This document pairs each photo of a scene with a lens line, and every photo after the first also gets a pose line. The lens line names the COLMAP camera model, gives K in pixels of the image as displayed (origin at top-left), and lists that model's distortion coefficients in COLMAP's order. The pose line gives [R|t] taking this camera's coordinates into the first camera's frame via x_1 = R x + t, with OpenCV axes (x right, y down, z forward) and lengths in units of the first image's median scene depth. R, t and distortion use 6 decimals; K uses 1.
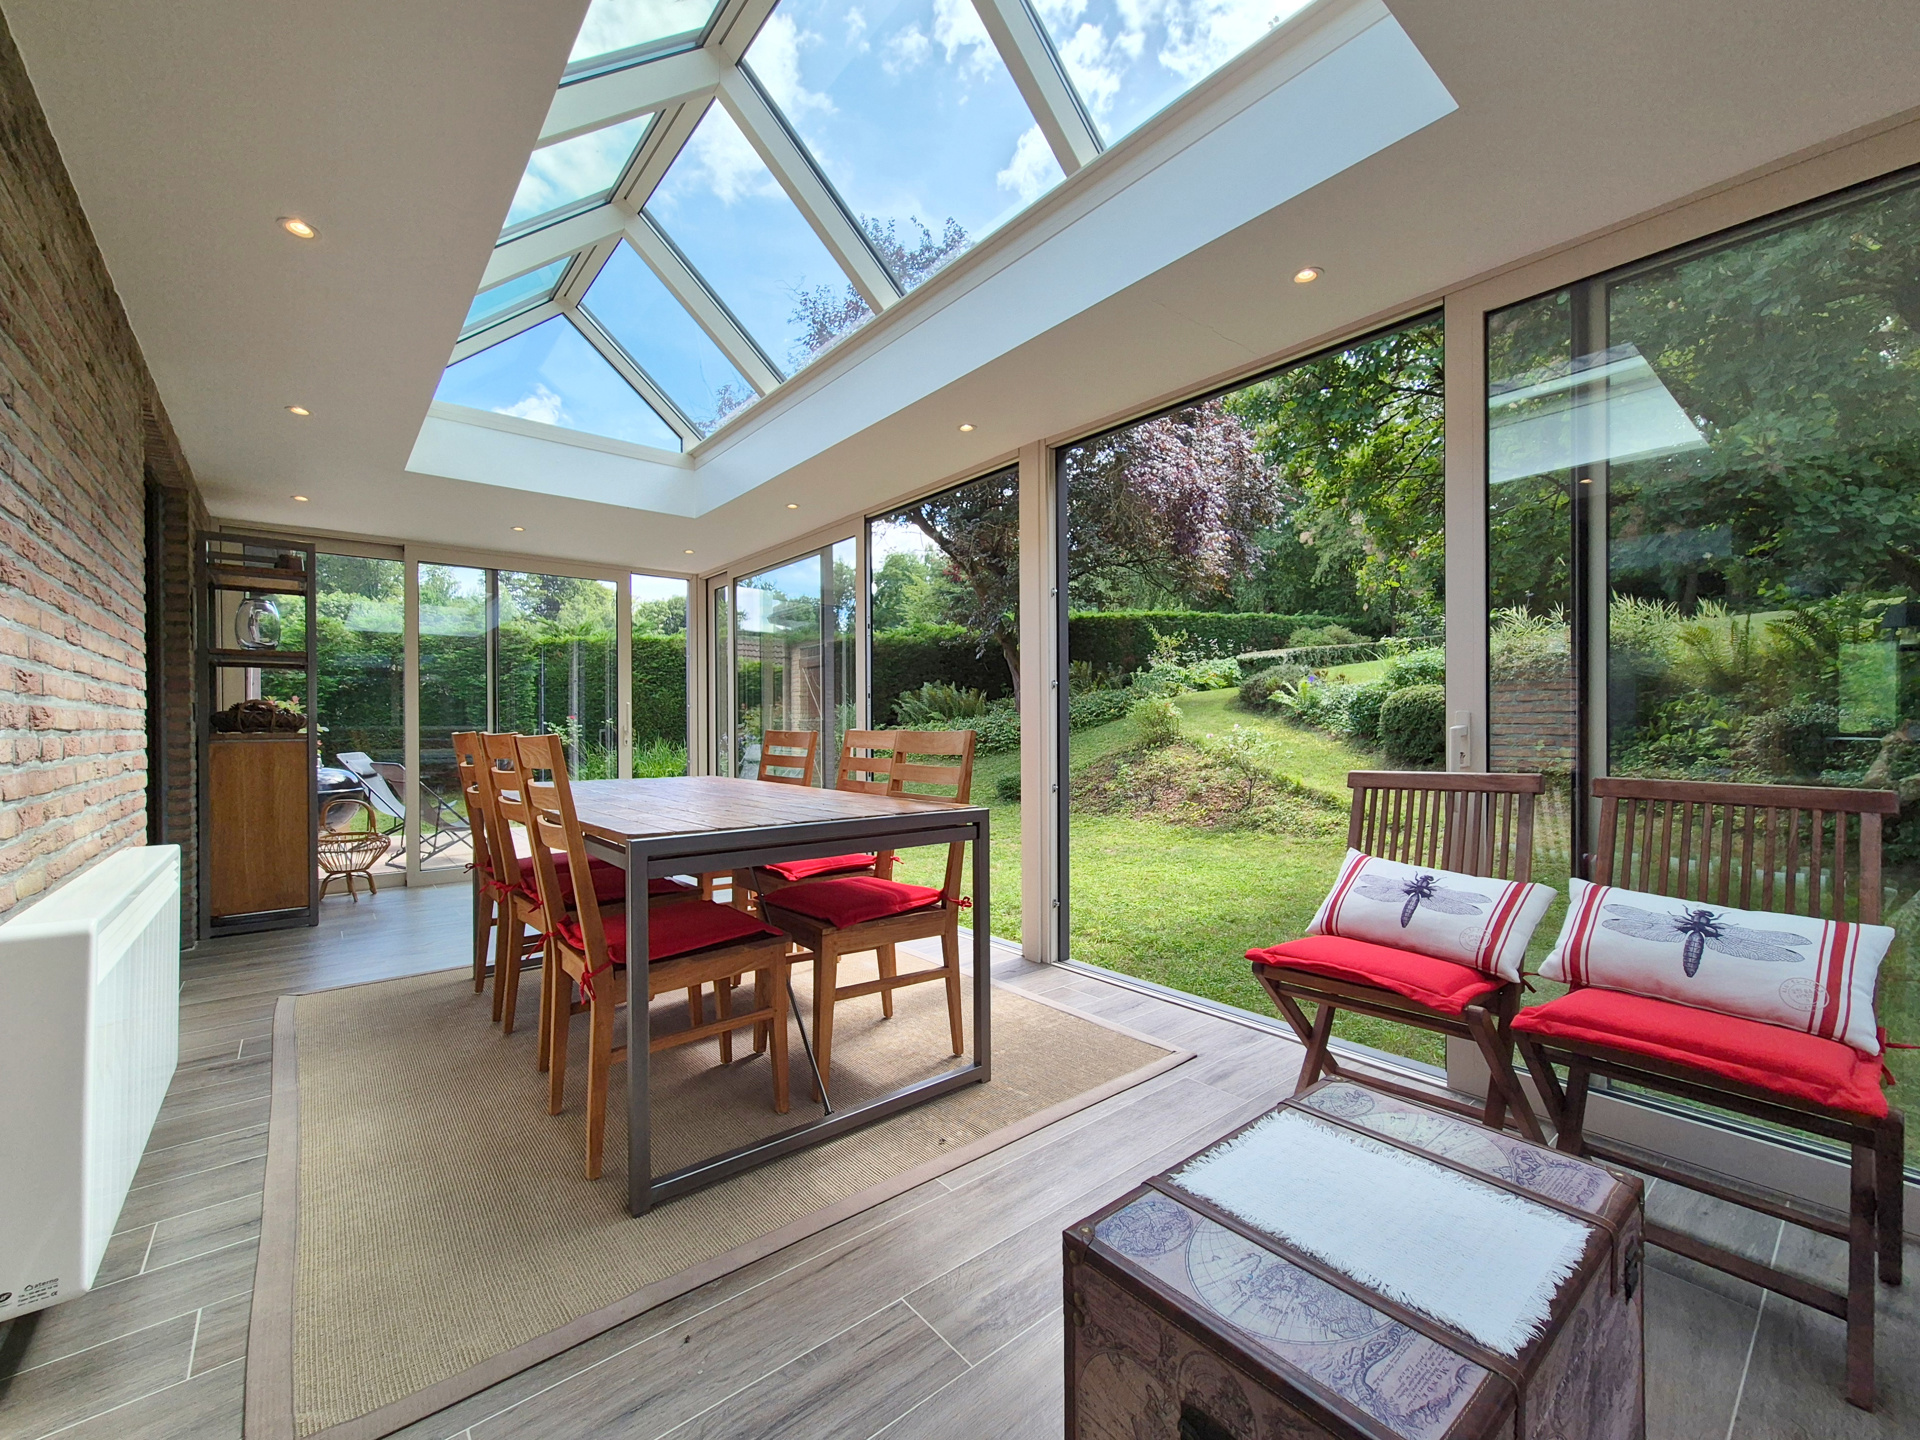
lens RADIAL K [[804.8, 0, 973.2], [0, 804.8, 731.5], [0, 0, 1]] dist [0.001347, 0.000622]
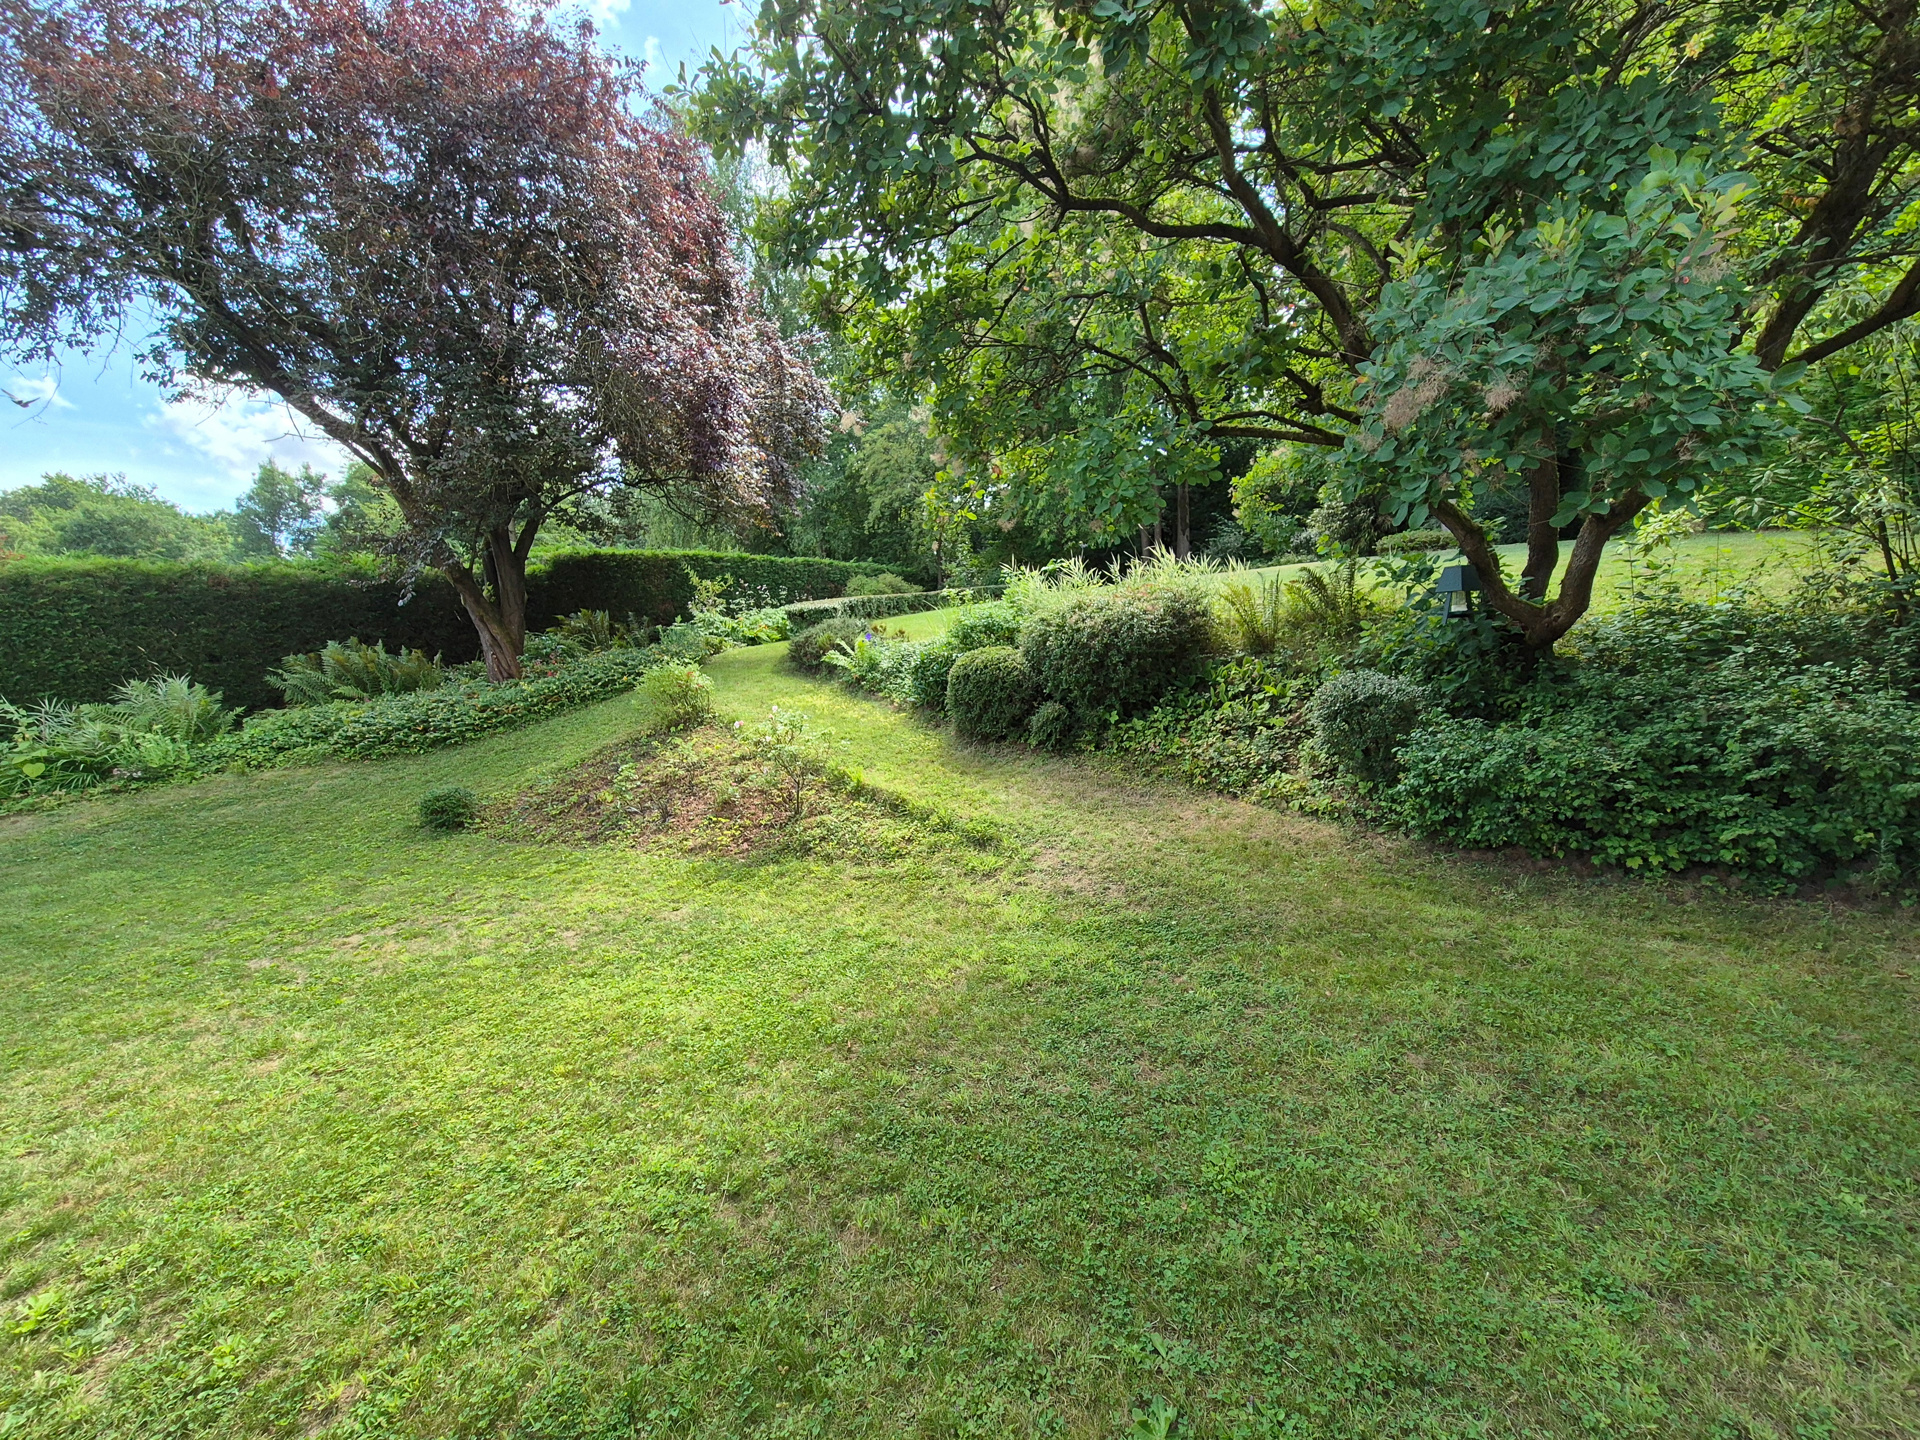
lens RADIAL K [[804.8, 0, 973.2], [0, 804.8, 731.5], [0, 0, 1]] dist [0.001347, 0.000622]
pose [[0.865605, -0.066821, 0.496249, 0.079037], [0.033407, 0.996554, 0.075917, -0.023030], [-0.499612, -0.049136, 0.864855, 0.186455]]
